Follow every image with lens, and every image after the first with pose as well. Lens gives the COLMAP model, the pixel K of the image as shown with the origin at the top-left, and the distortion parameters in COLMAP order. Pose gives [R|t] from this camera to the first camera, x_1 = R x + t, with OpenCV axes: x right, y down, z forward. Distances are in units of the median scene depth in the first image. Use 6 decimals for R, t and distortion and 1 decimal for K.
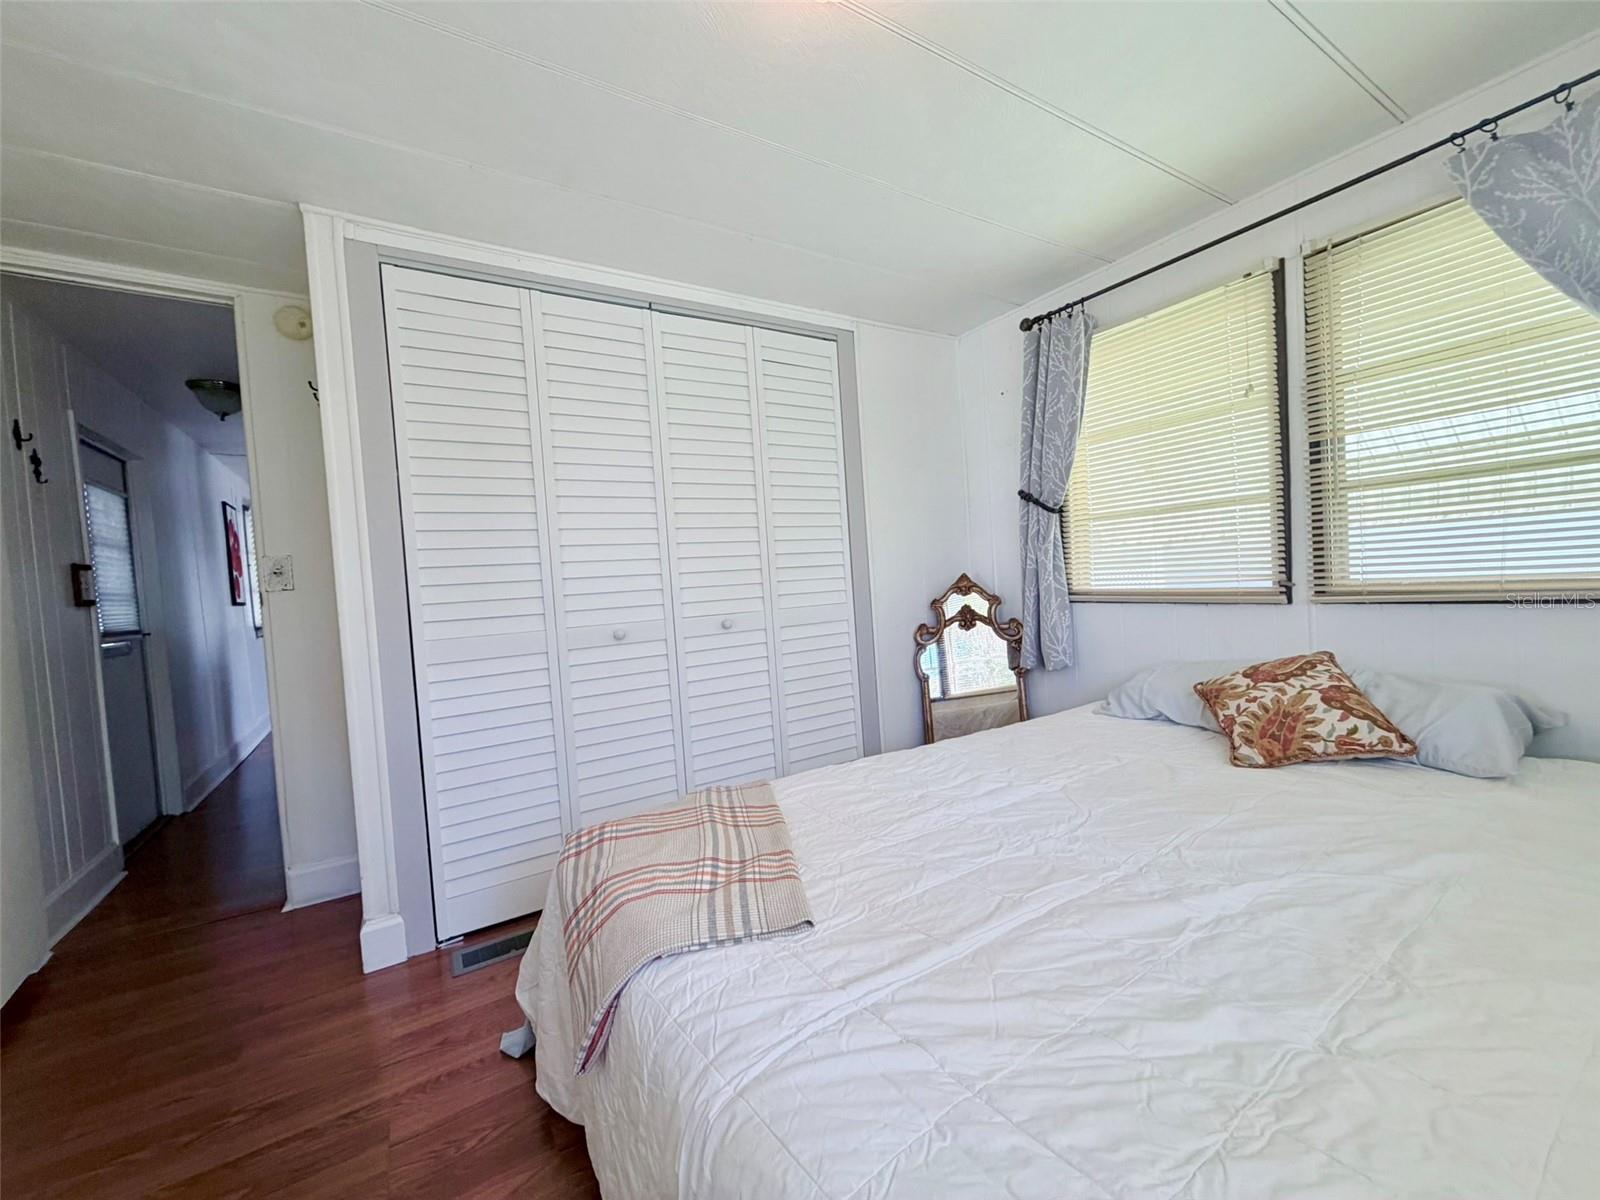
lens RADIAL K [[637.0, 0, 787.5], [0, 637.0, 602.4], [0, 0, 1]] dist [-0.006134, 0.000710]
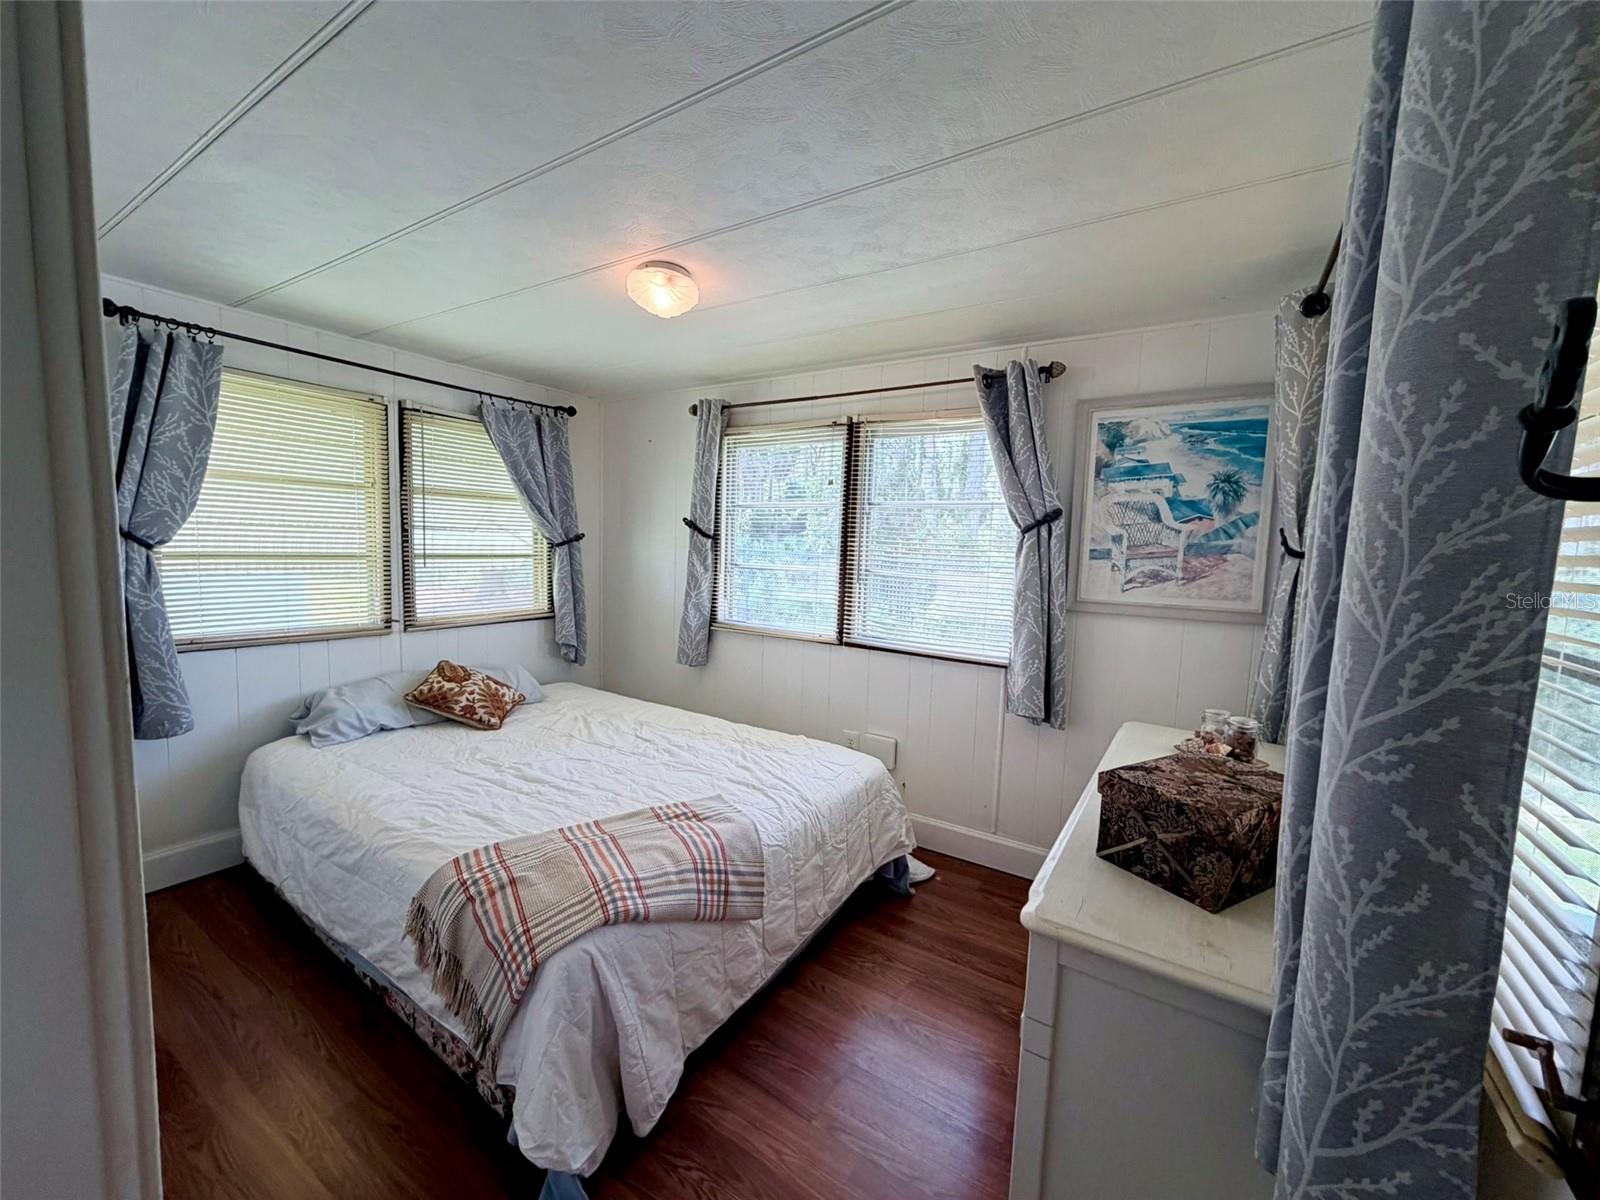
lens RADIAL K [[637.0, 0, 801.4], [0, 637.0, 603.5], [0, 0, 1]] dist [-0.006134, 0.000710]
pose [[-0.448892, -0.035797, 0.892869, -0.985633], [0.027361, 0.998178, 0.053775, -0.127374], [-0.893167, 0.048568, -0.447095, 0.839969]]
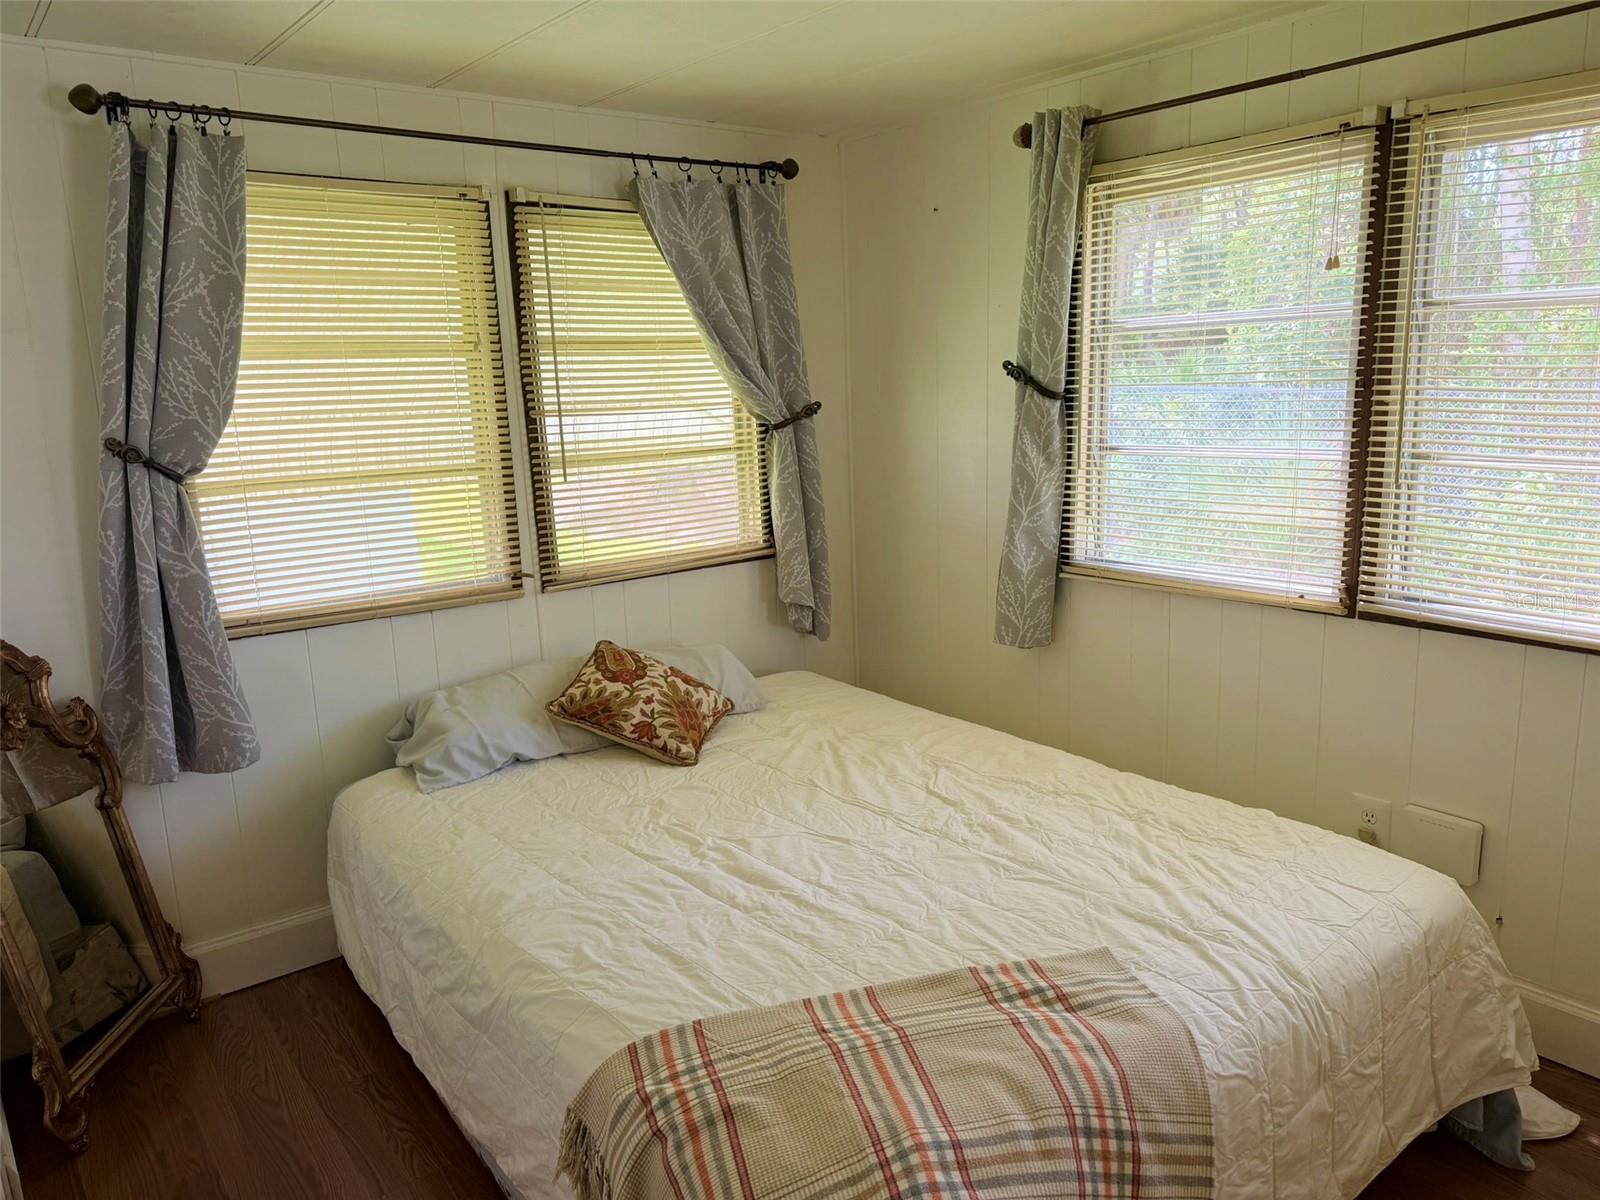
lens RADIAL K [[1129.0, 0, 812.7], [0, 1129.0, 610.1], [0, 0, 1]] dist [0.049958, -0.062882]
pose [[-0.134321, -0.135318, 0.981655, -0.840568], [0.079561, 0.985962, 0.146798, -0.185994], [-0.987739, 0.097819, -0.121669, 0.828218]]
